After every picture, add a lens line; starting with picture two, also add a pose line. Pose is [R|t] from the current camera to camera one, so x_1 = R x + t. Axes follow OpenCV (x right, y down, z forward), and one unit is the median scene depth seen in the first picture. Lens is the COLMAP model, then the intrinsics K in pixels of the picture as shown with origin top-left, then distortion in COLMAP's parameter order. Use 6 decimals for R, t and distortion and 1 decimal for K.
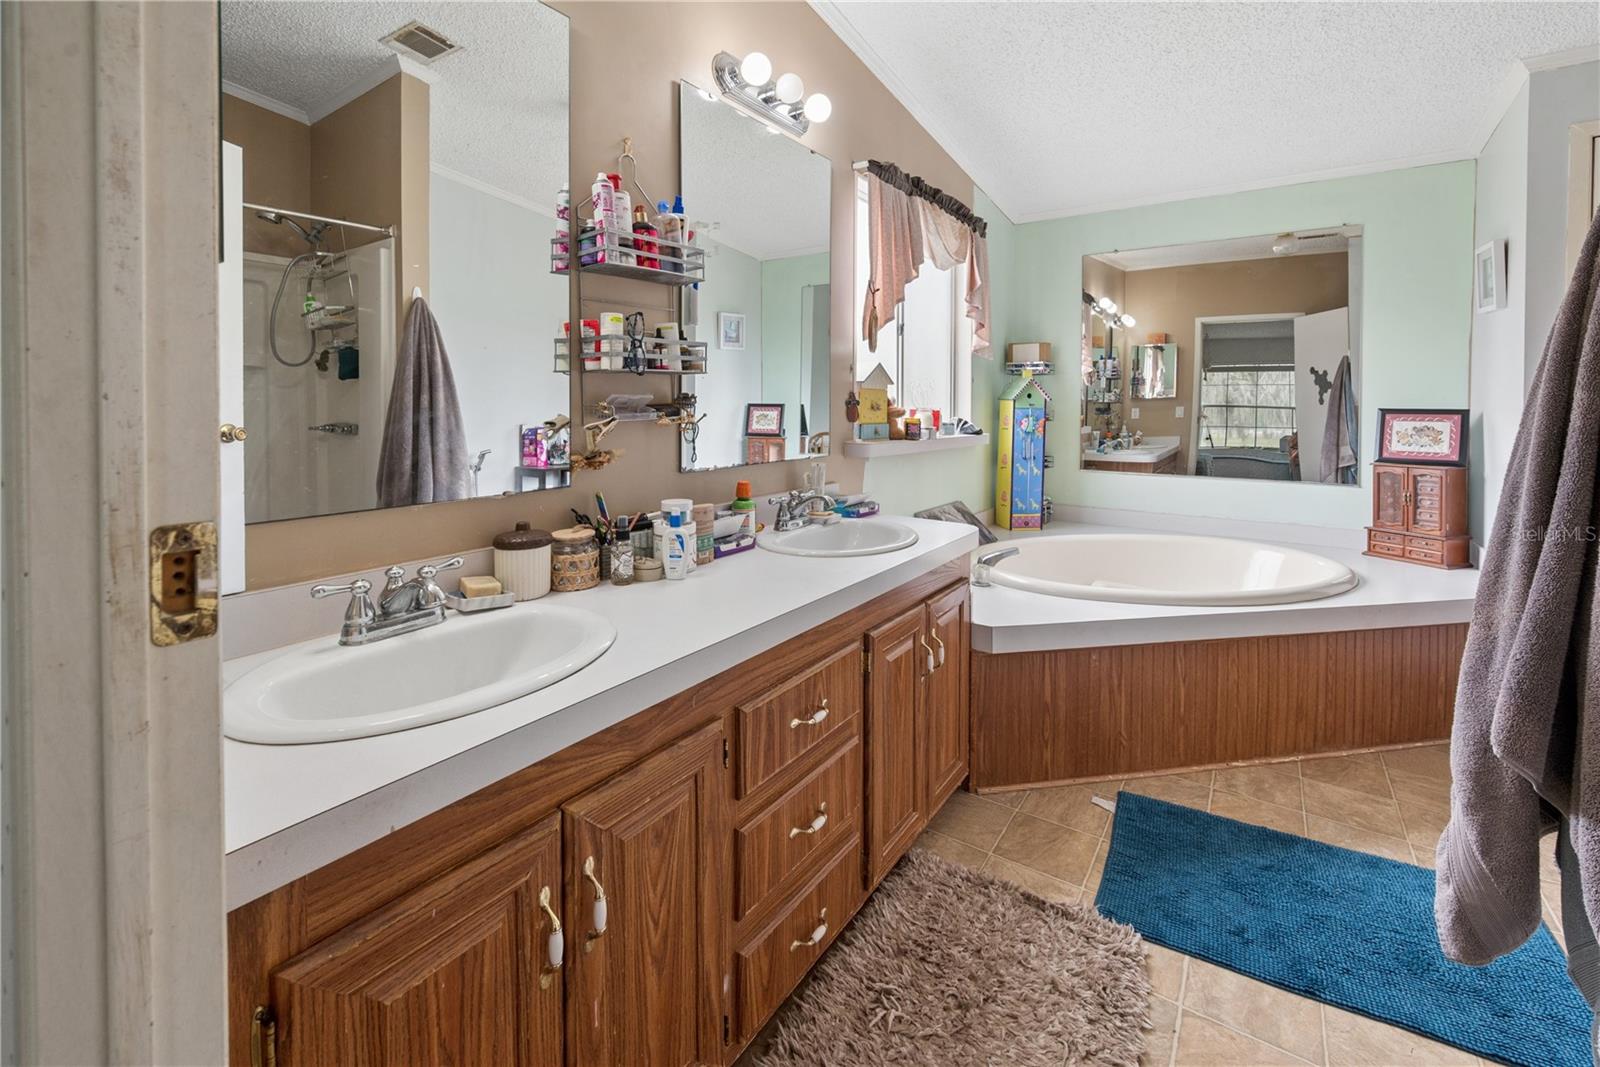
lens RADIAL K [[687.8, 0, 797.2], [0, 687.8, 422.4], [0, 0, 1]] dist [-0.000889, -0.000334]
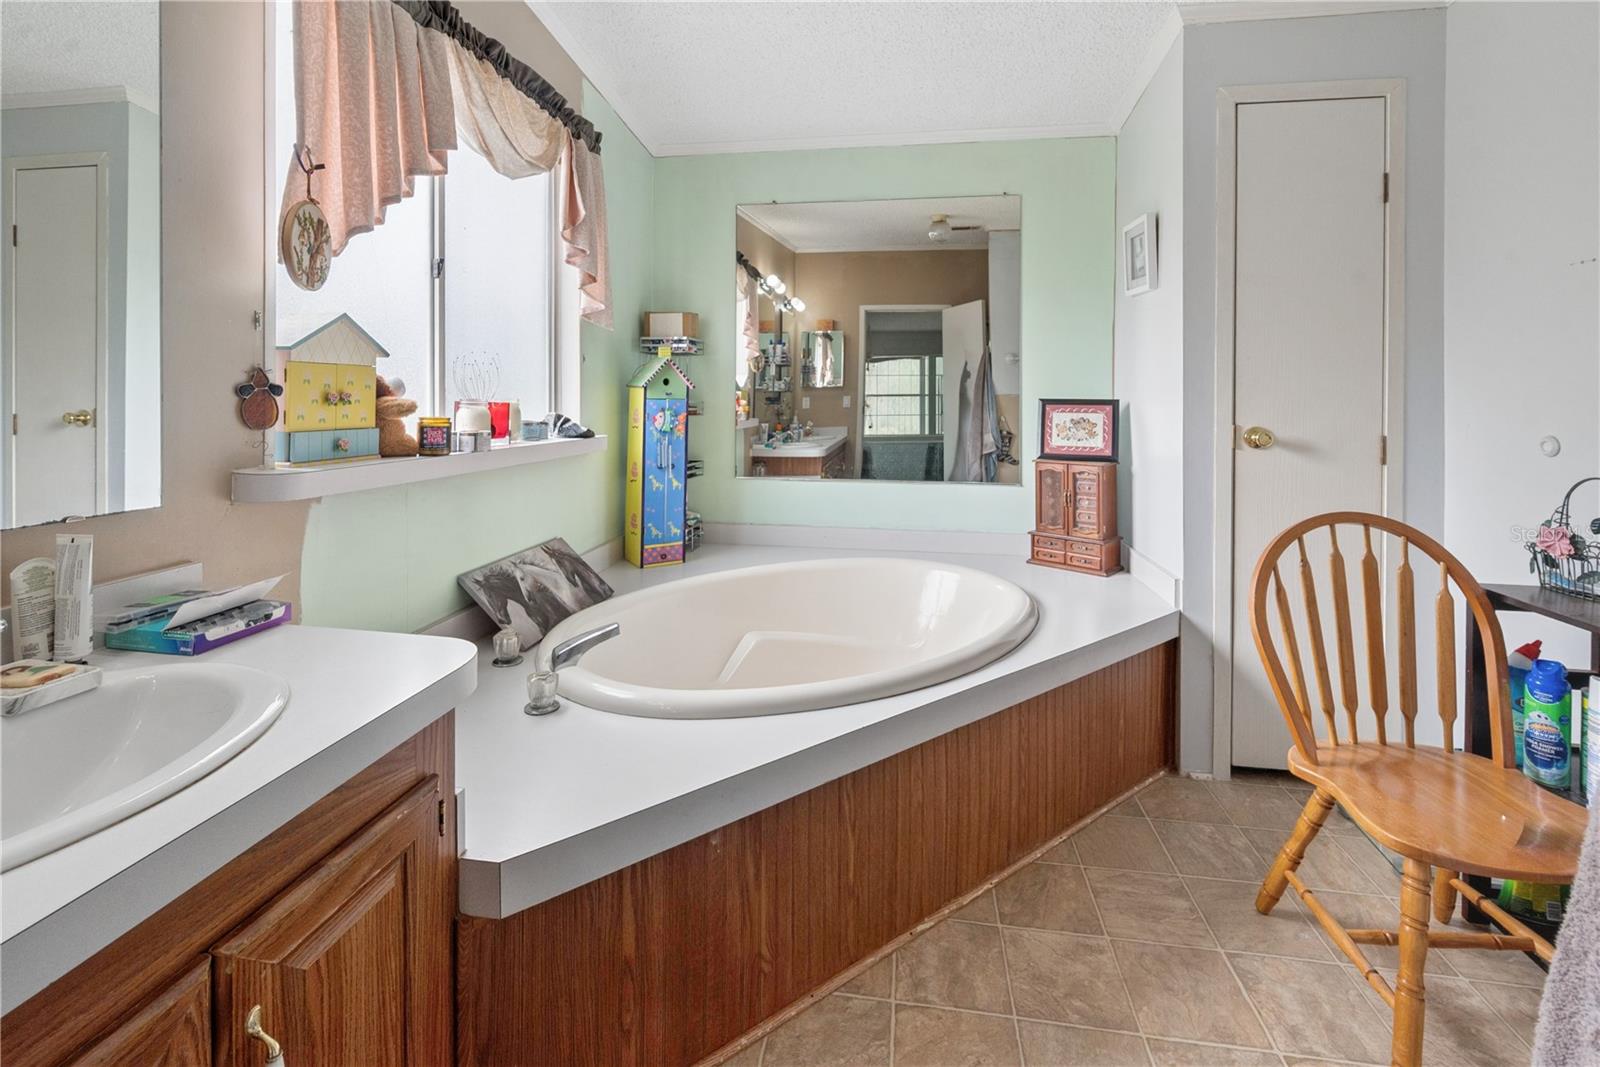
lens RADIAL K [[673.9, 0, 807.8], [0, 673.9, 428.1], [0, 0, 1]] dist [-0.002398, -0.000374]
pose [[0.900796, -0.020750, 0.433747, 0.193227], [0.009676, 0.999569, 0.027725, -0.009109], [-0.434136, -0.020778, 0.900608, 0.342812]]
